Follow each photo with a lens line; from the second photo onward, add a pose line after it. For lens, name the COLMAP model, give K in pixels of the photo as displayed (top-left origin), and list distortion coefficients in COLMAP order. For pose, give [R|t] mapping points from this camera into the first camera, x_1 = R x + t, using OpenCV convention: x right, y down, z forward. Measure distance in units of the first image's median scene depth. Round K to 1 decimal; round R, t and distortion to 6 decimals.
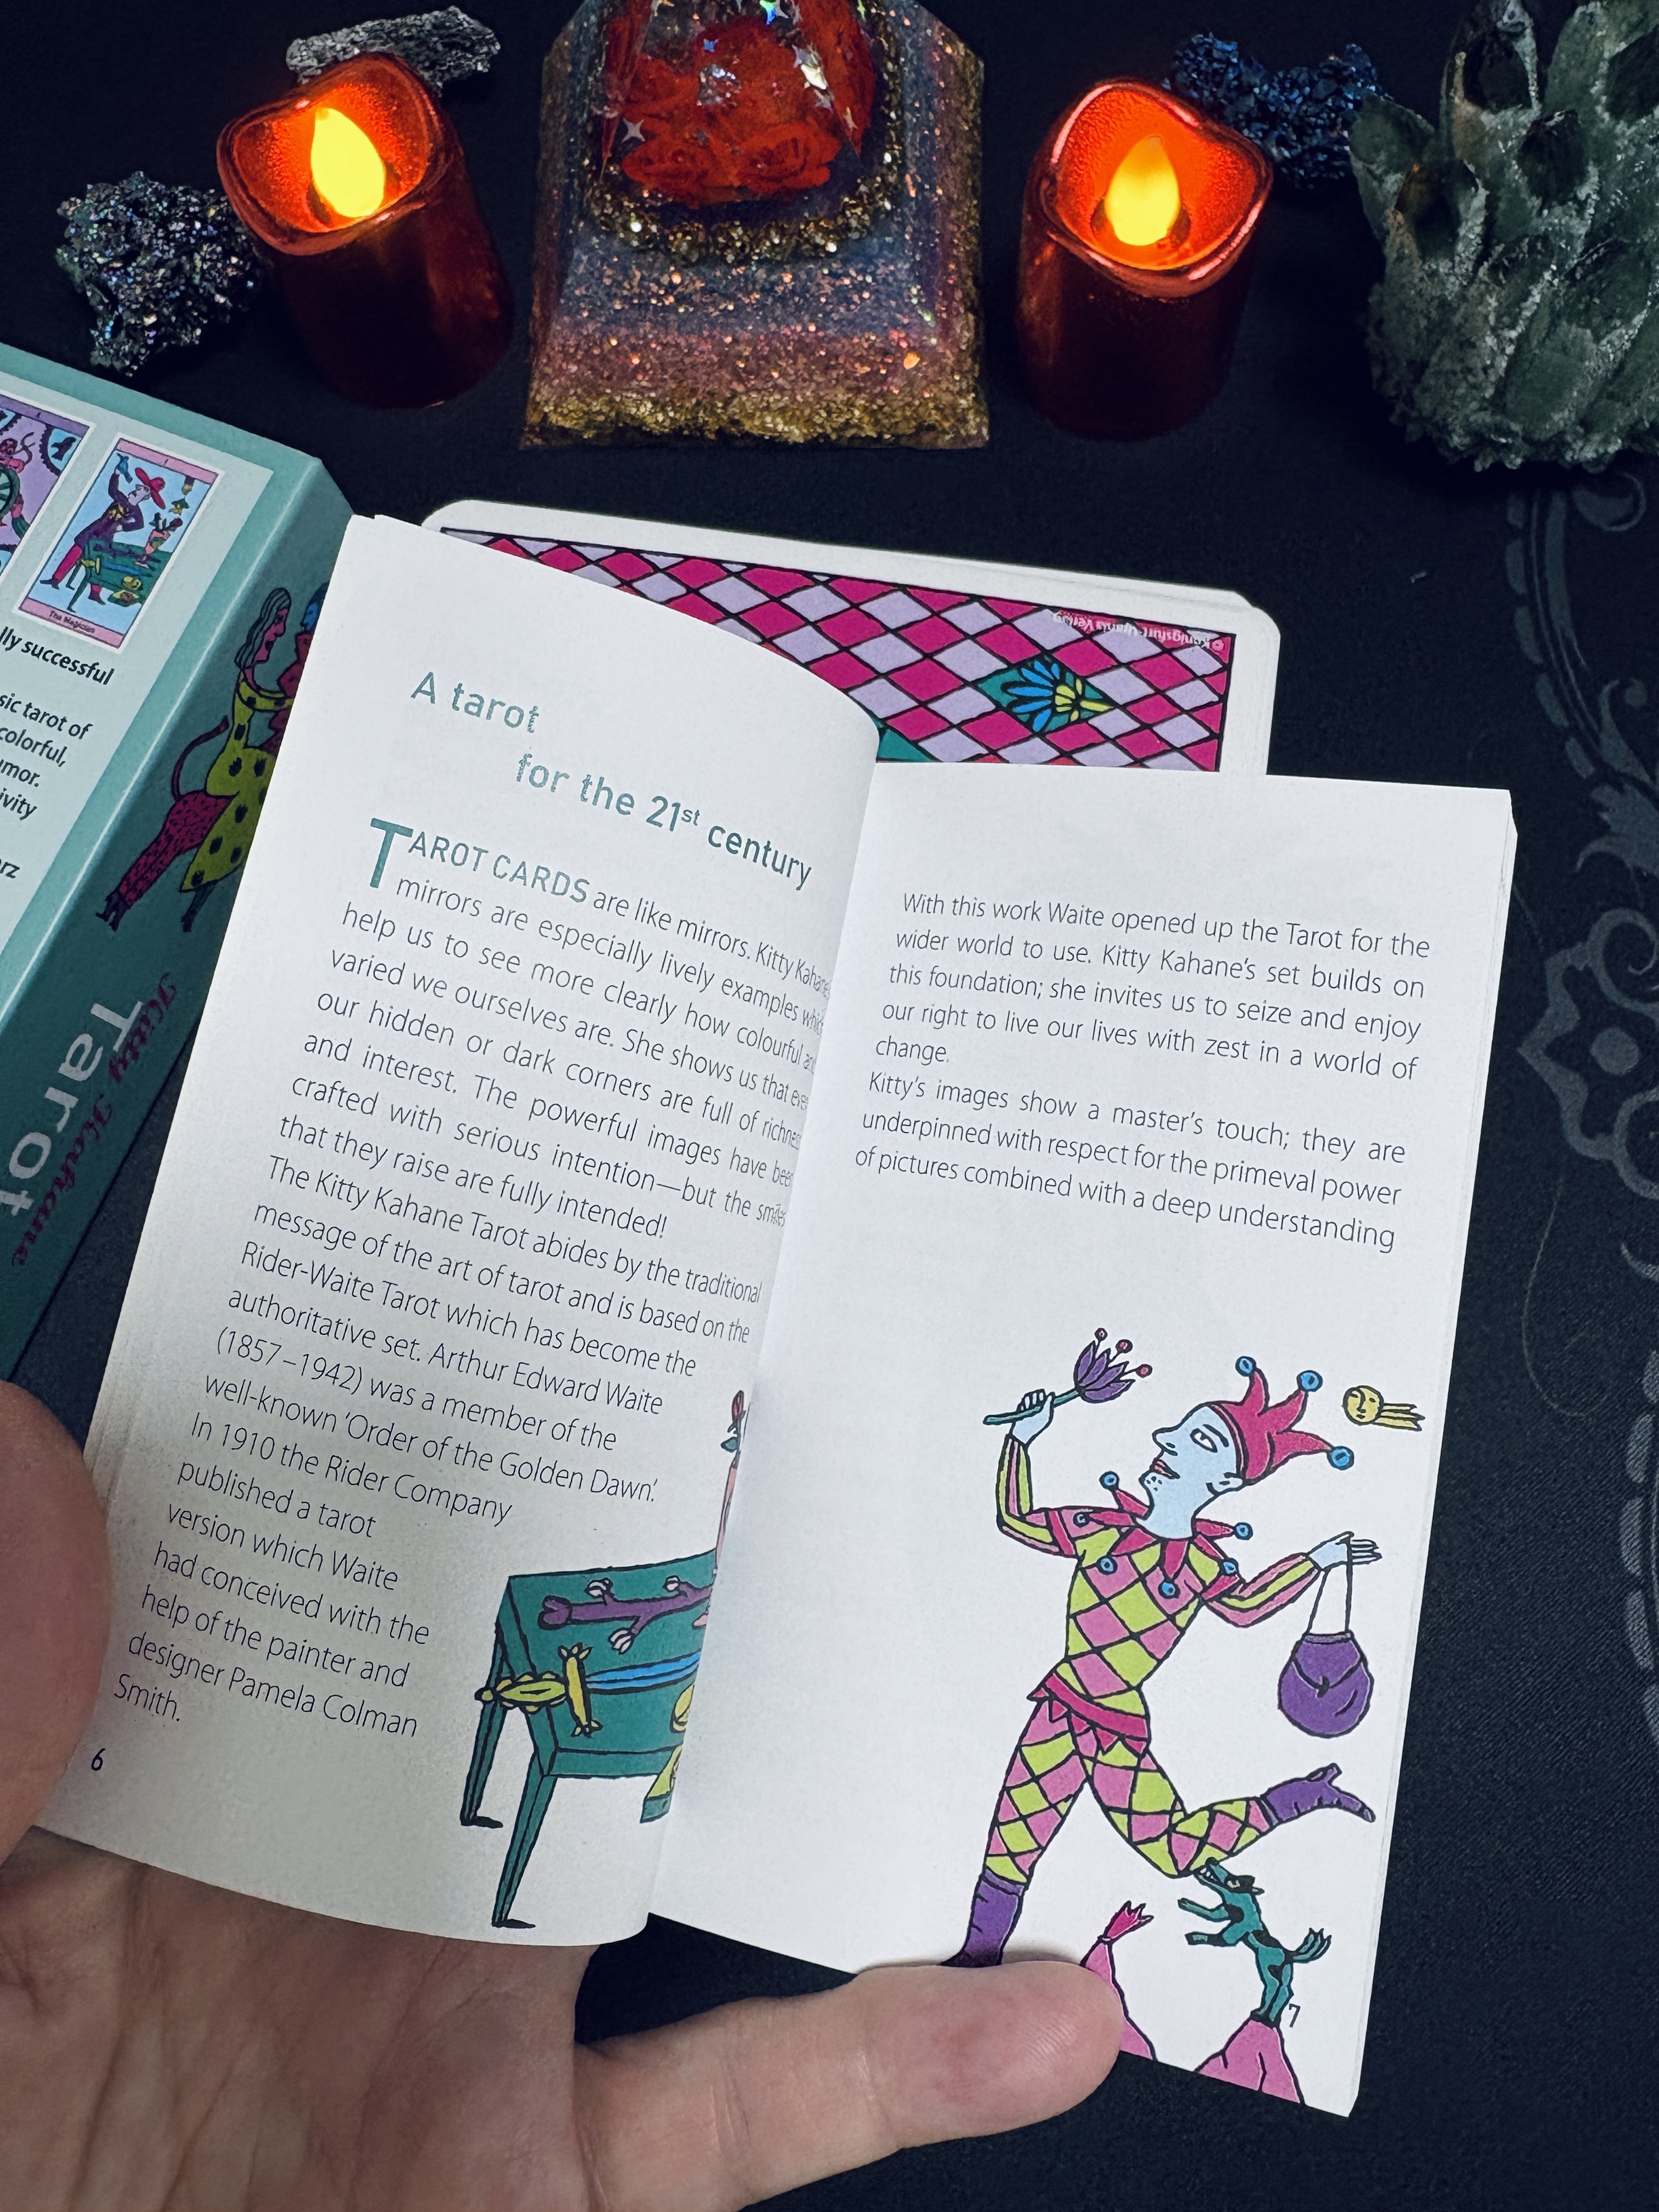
lens RADIAL K [[1688.2, 0, 827.2], [0, 1688.2, 975.7], [0, 0, 1]] dist [-0.002641, 0.009309]
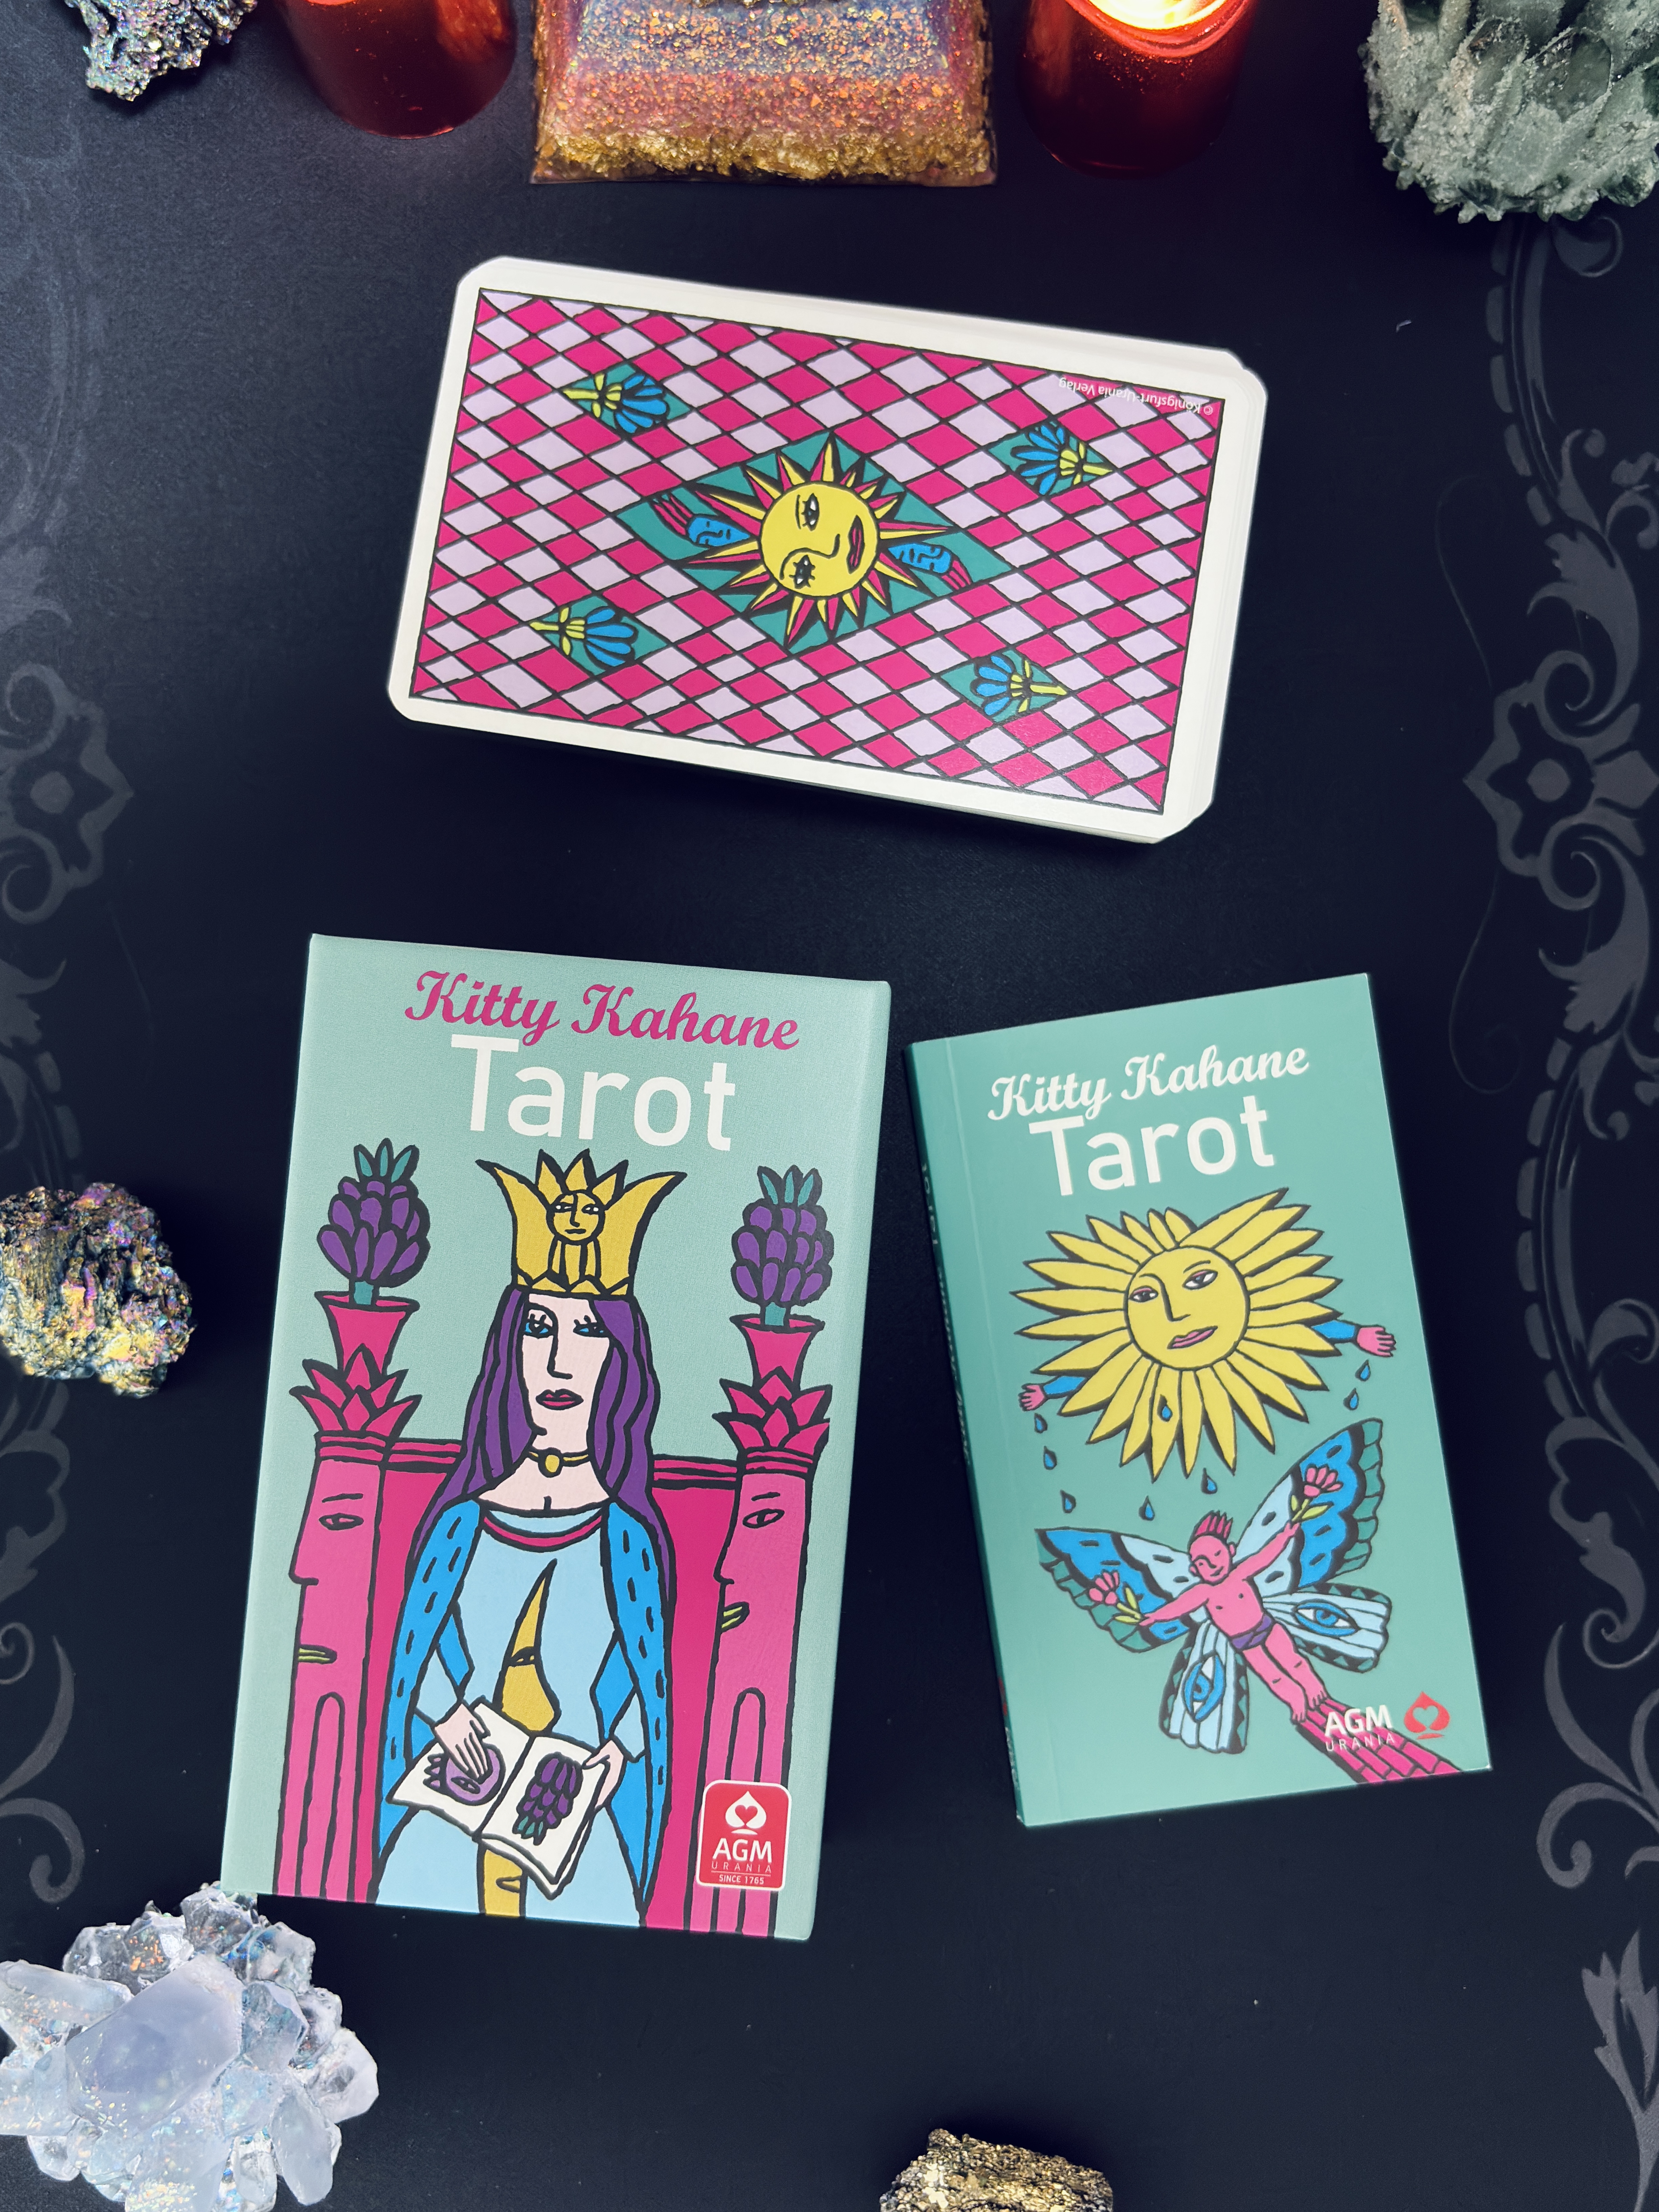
lens RADIAL K [[2055.5, 0, 869.8], [0, 2055.5, 1088.5], [0, 0, 1]] dist [0.001992, 0.001444]
pose [[0.998688, -0.017346, 0.048182, -0.055403], [0.006821, 0.977561, 0.210543, -0.045249], [-0.050753, -0.209938, 0.976397, -0.355403]]
